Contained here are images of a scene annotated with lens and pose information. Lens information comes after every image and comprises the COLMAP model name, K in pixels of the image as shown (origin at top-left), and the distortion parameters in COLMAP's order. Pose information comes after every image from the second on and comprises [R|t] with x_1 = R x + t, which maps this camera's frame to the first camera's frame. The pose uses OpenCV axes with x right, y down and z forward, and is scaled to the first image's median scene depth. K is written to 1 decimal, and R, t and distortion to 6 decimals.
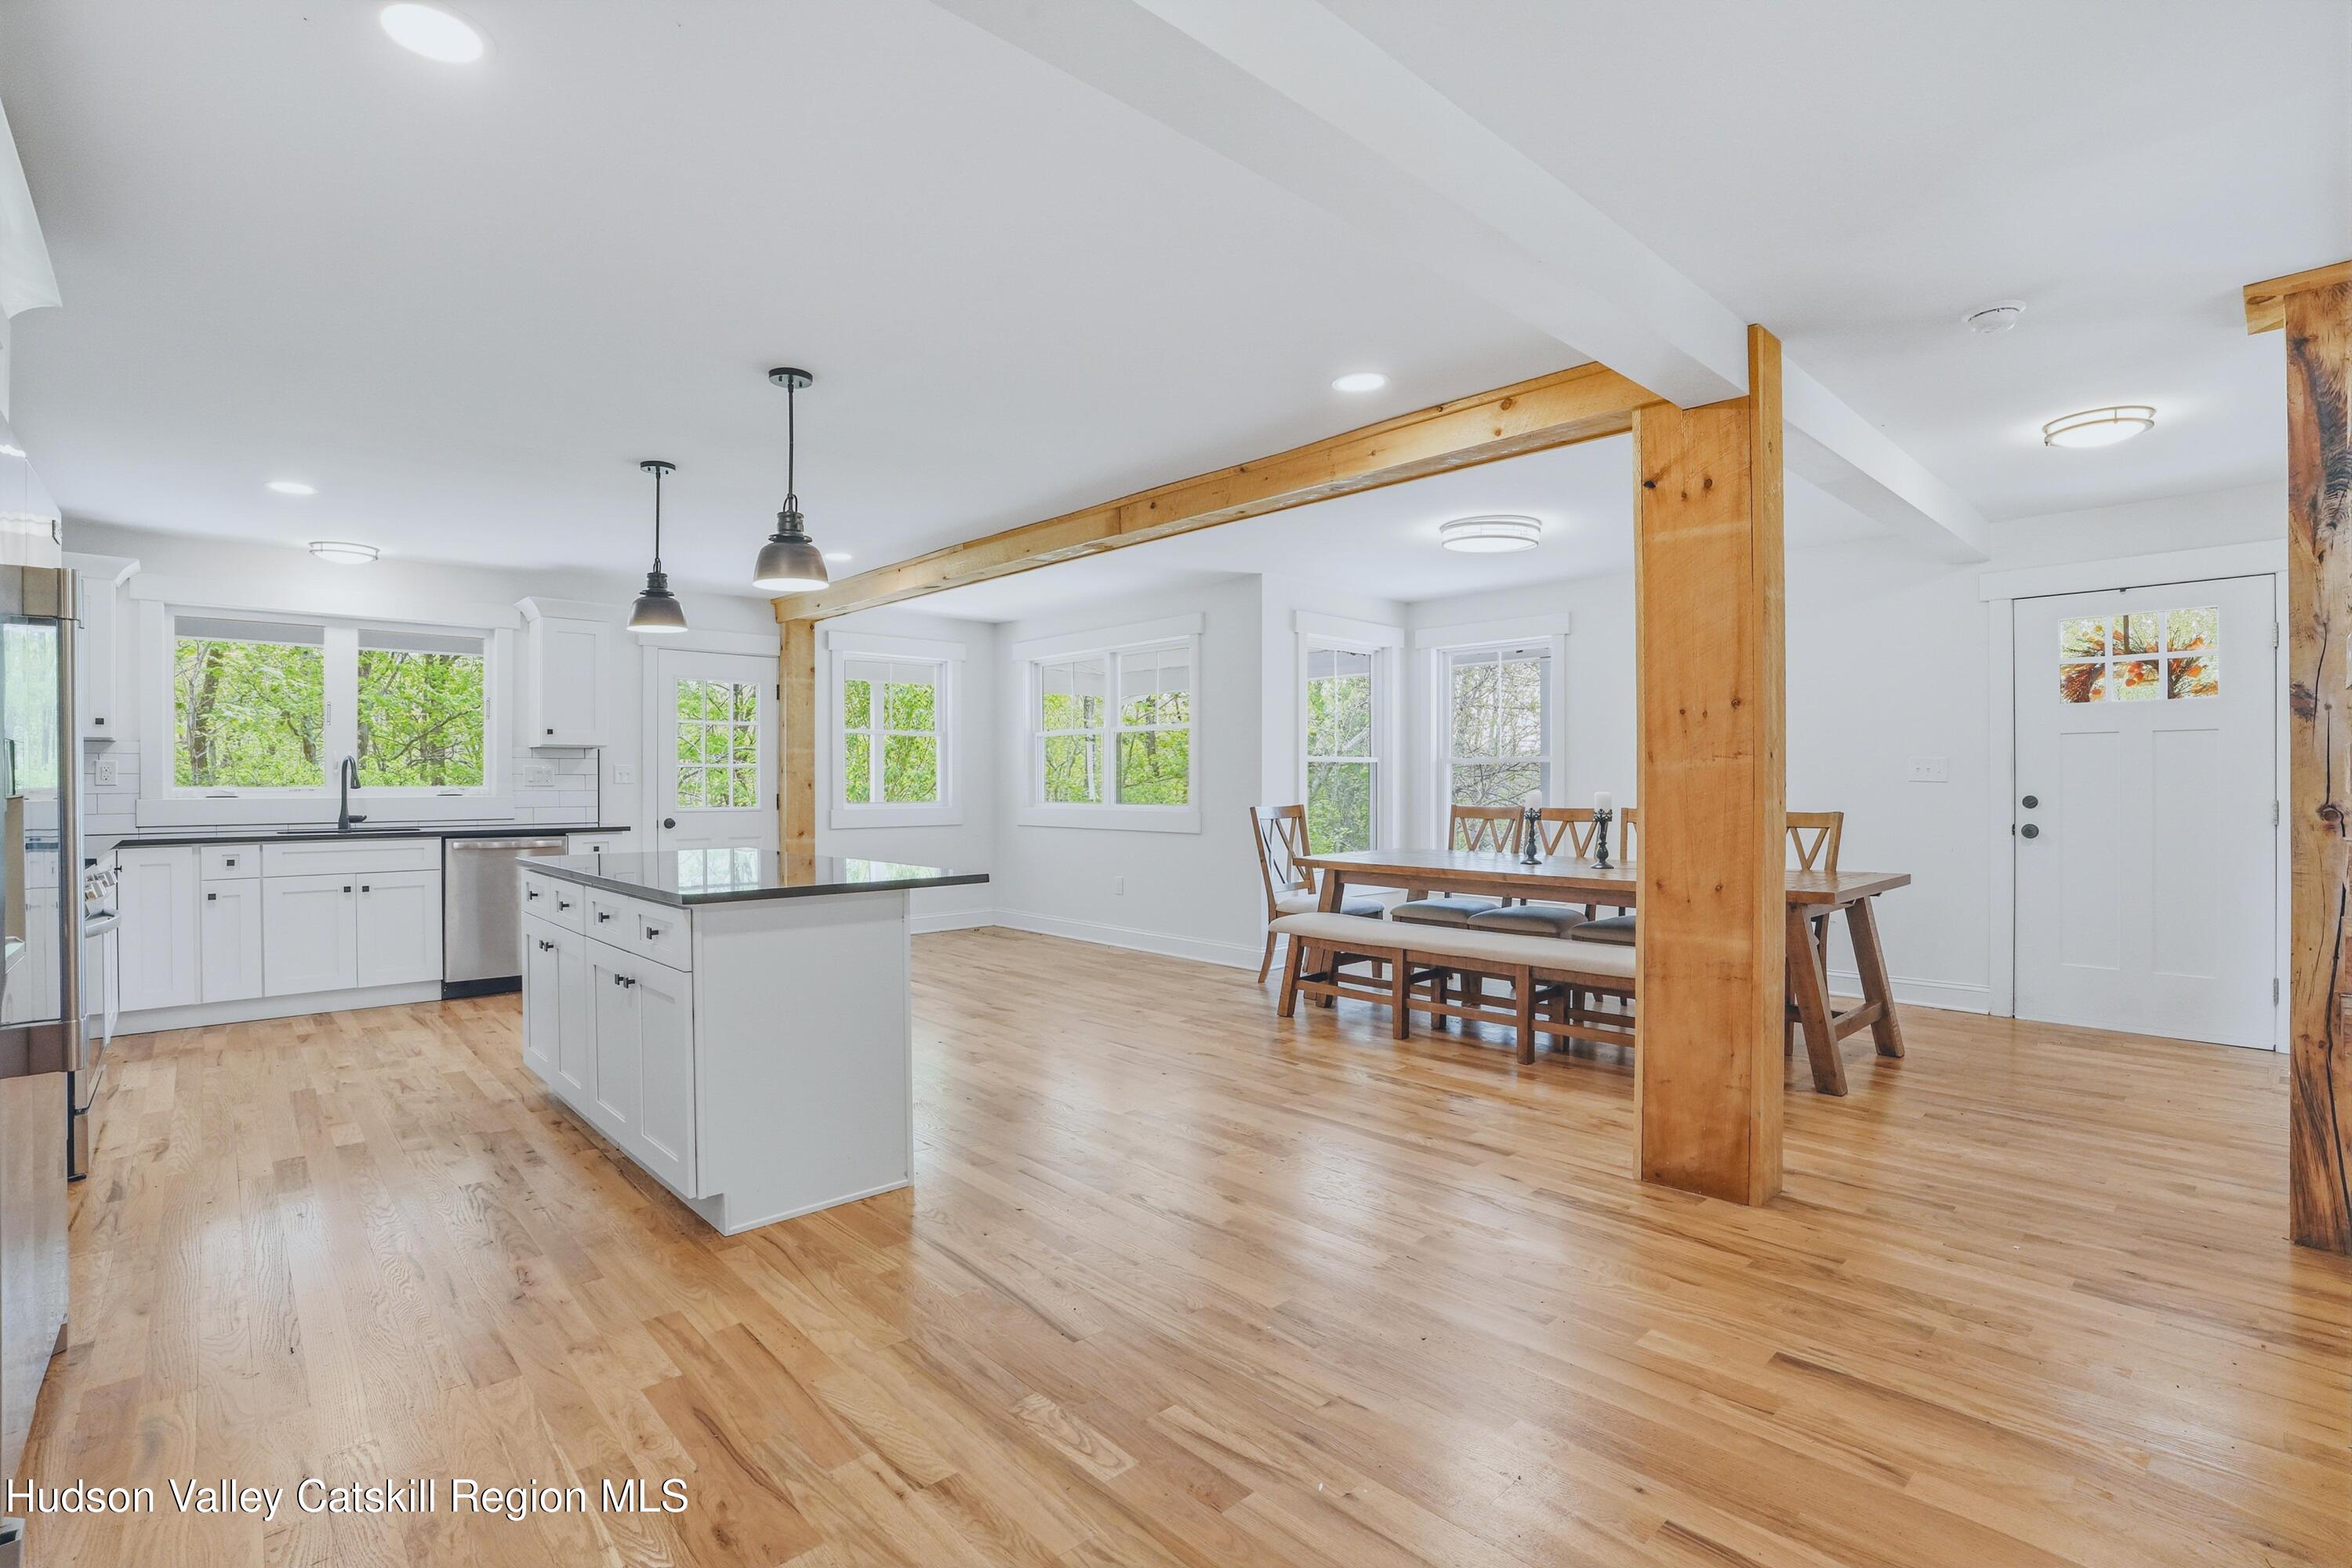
lens RADIAL K [[1084.6, 0, 1176.0], [0, 1084.6, 784.0], [0, 0, 1]] dist [-0.063336, 0.019468]
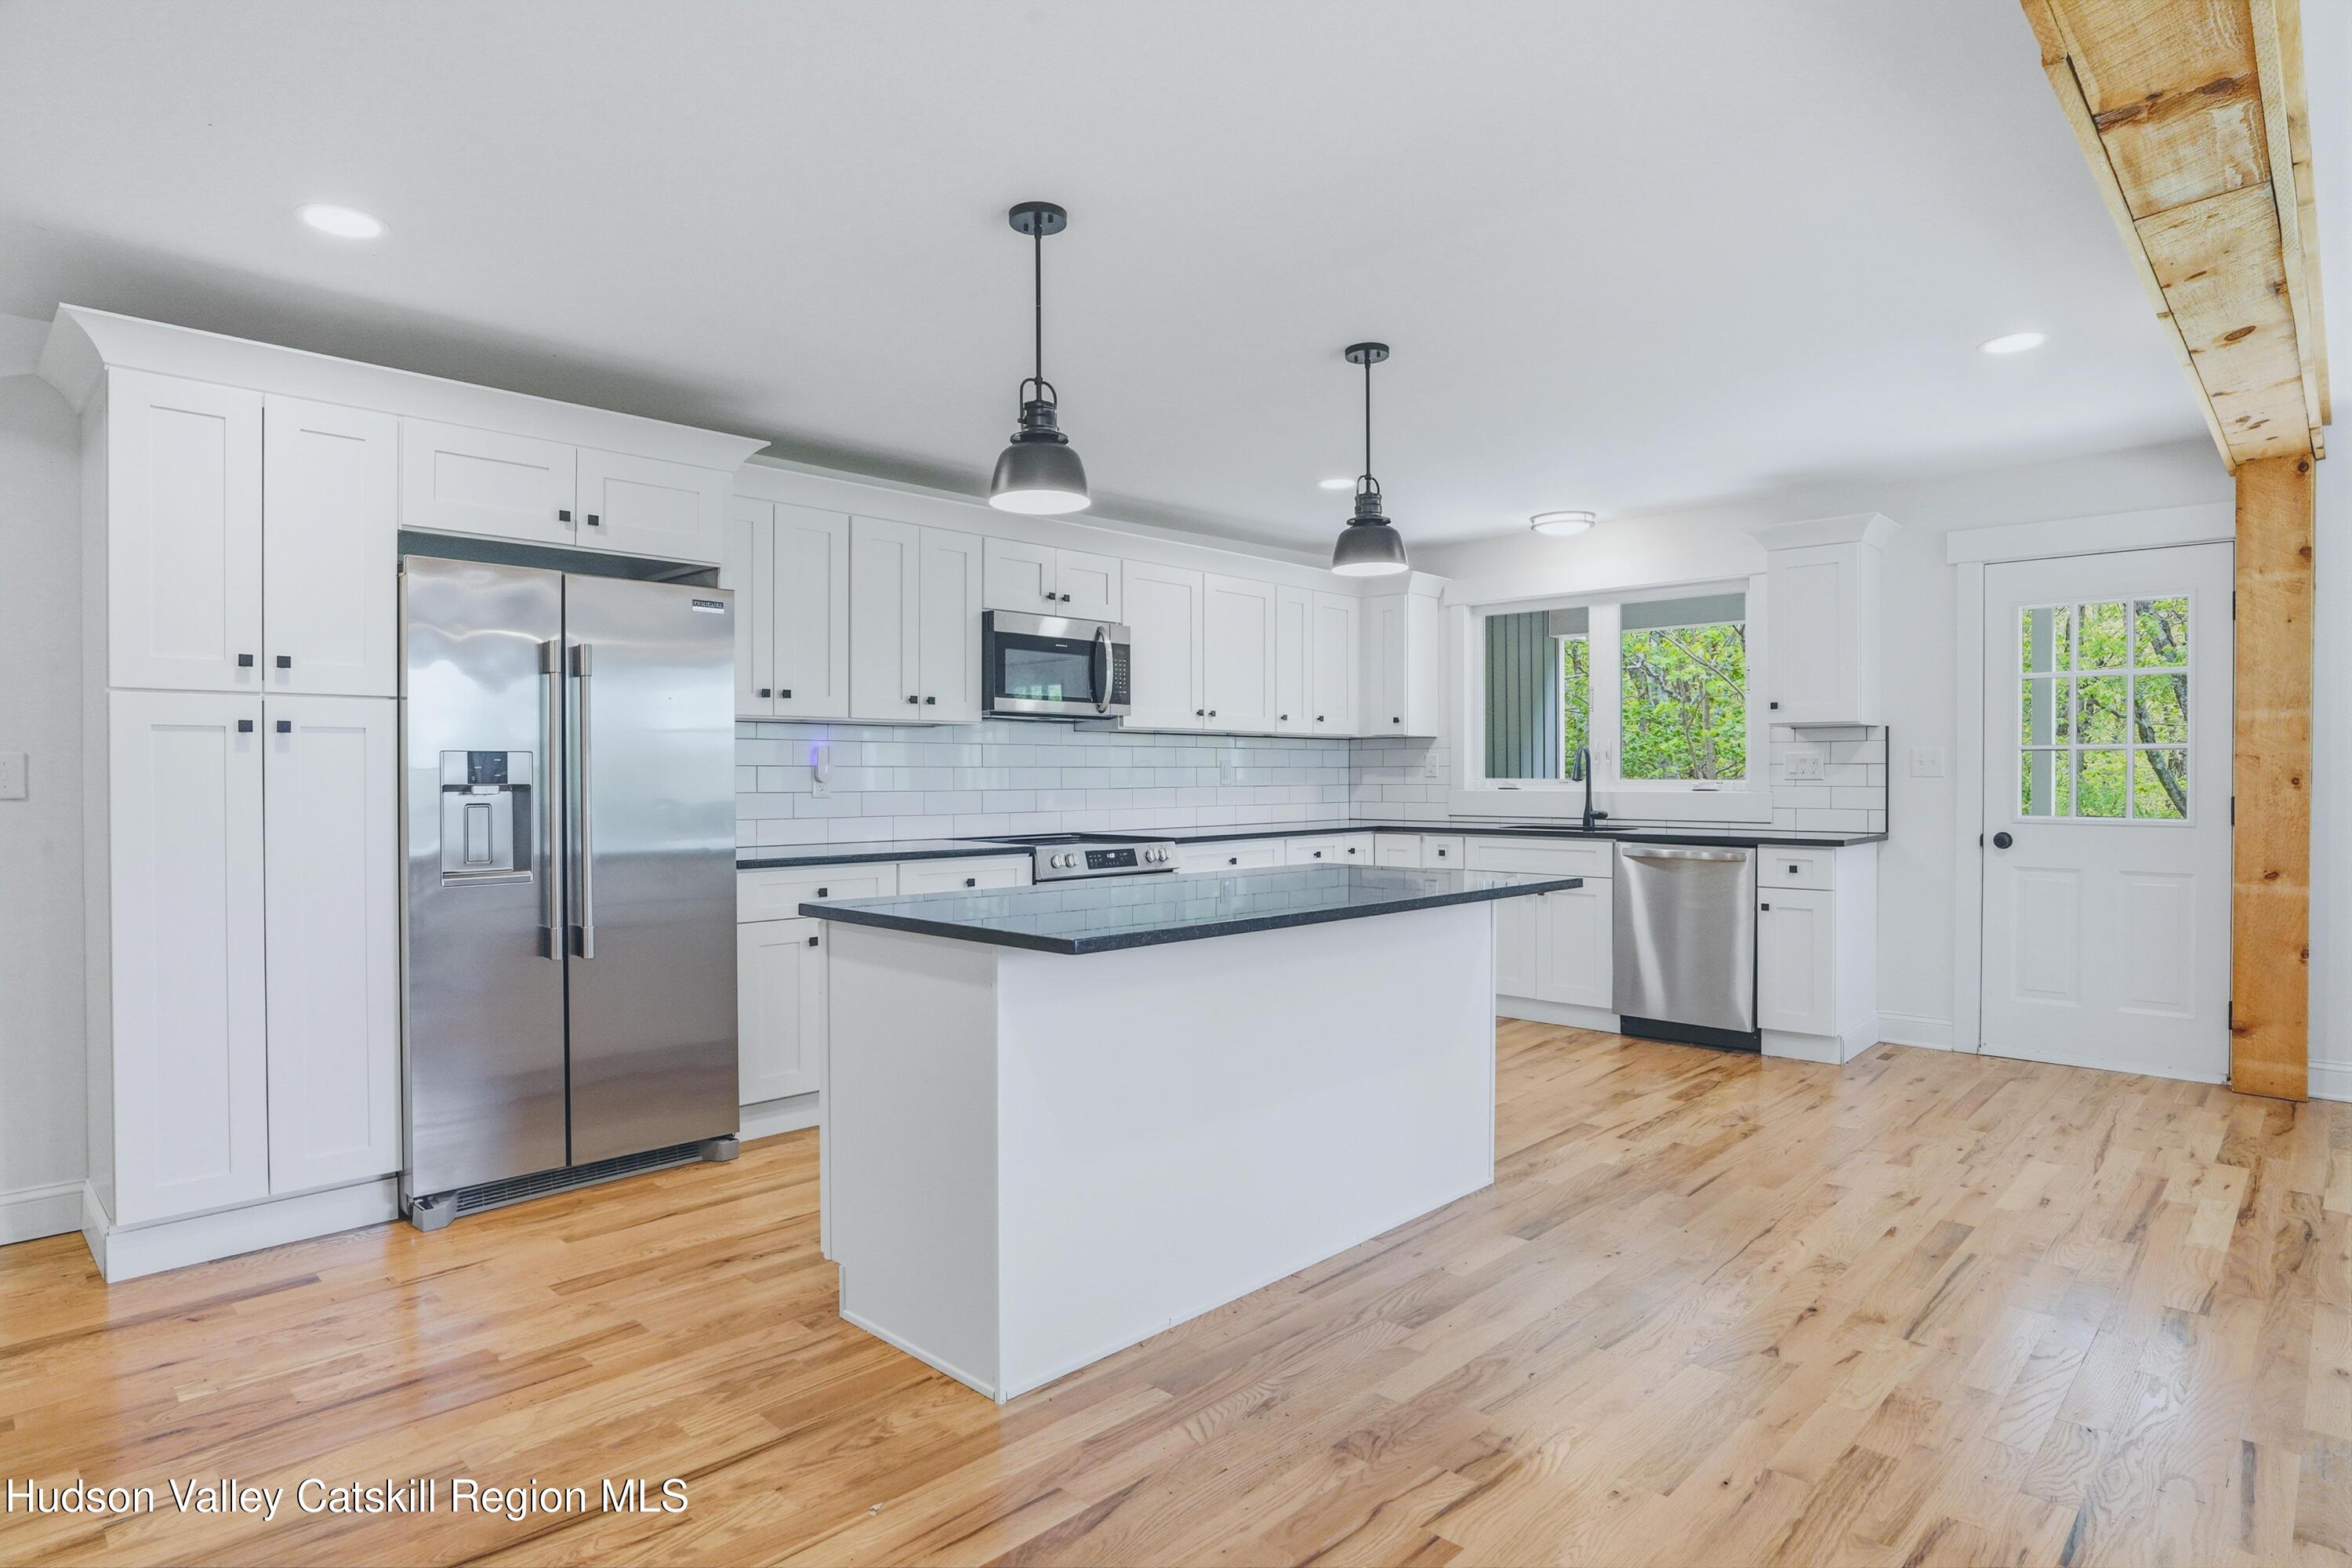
lens RADIAL K [[1260.8, 0, 1176.0], [0, 1260.8, 784.0], [0, 0, 1]] dist [-0.047234, 0.021873]
pose [[0.055060, 0.007943, -0.998451, 0.276343], [-0.002622, 0.999966, 0.007810, -0.000836], [0.998480, 0.002188, 0.055079, 0.586299]]
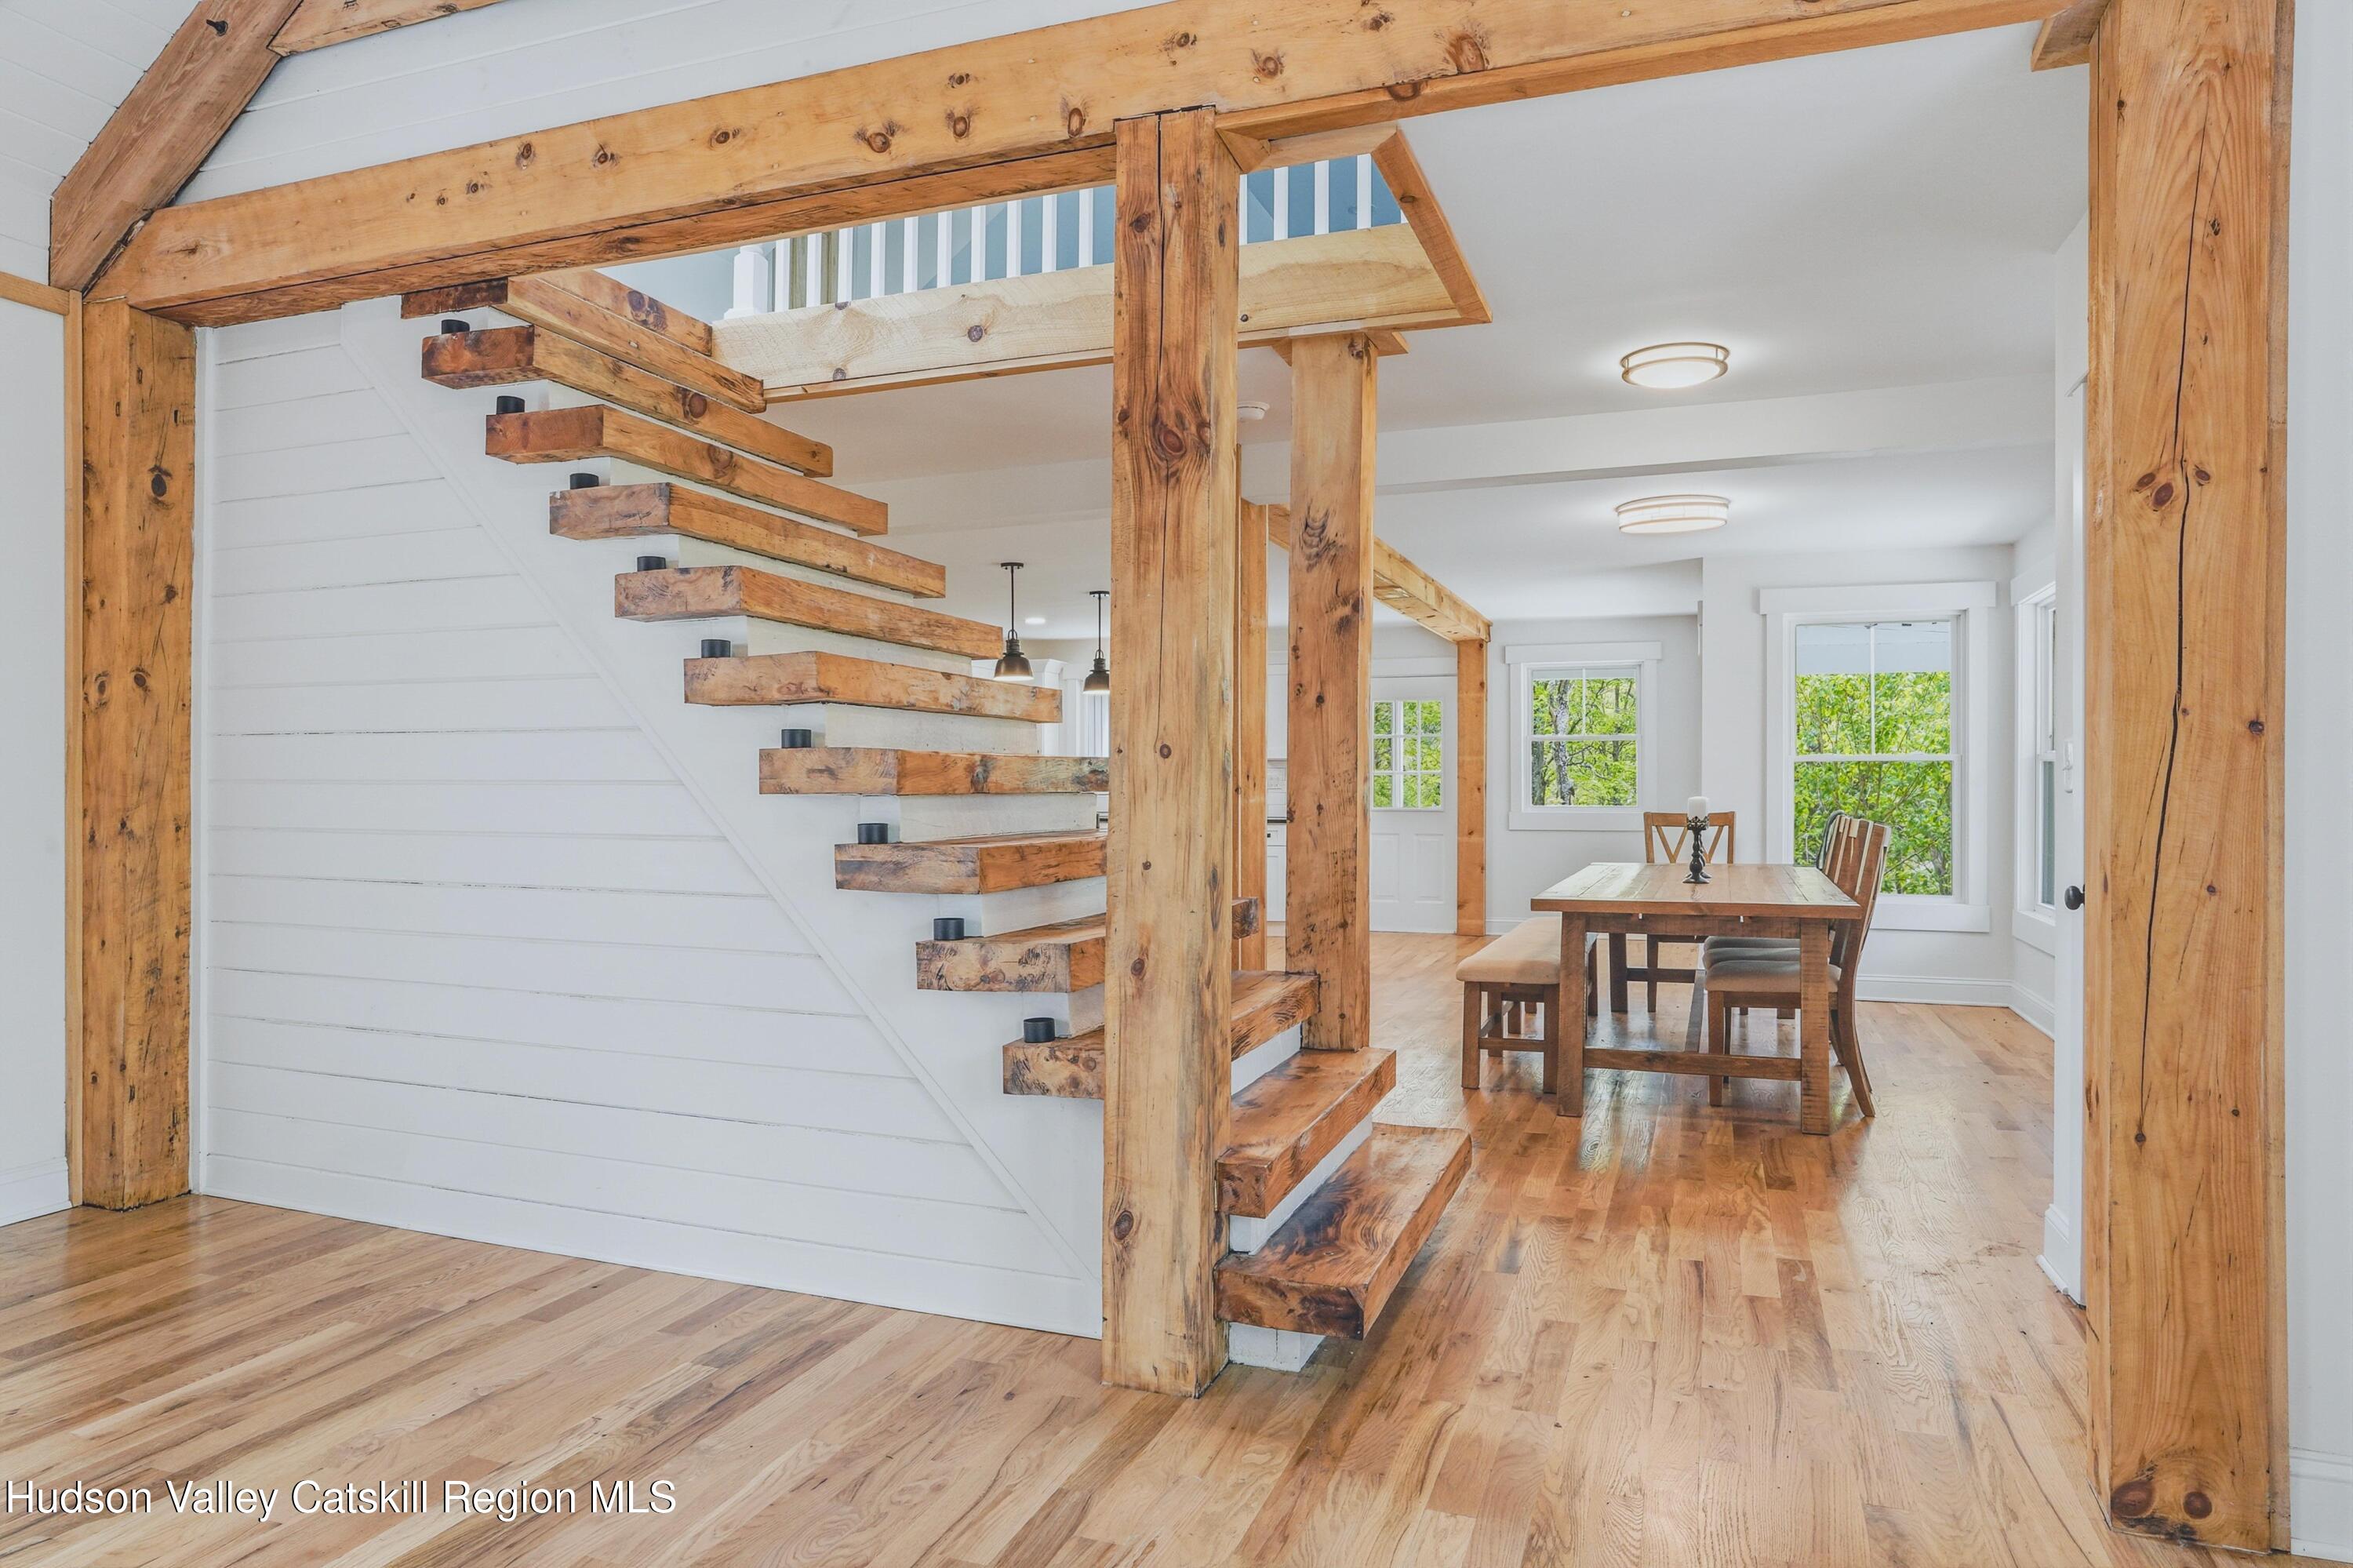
lens RADIAL K [[1556.8, 0, 1128.8], [0, 1556.8, 794.0], [0, 0, 1]] dist [-0.029601, -0.000206]
pose [[0.428076, 0.003695, -0.903735, 1.257108], [-0.003275, 0.999991, 0.002537, 0.004238], [0.903737, 0.001874, 0.428084, -0.011106]]
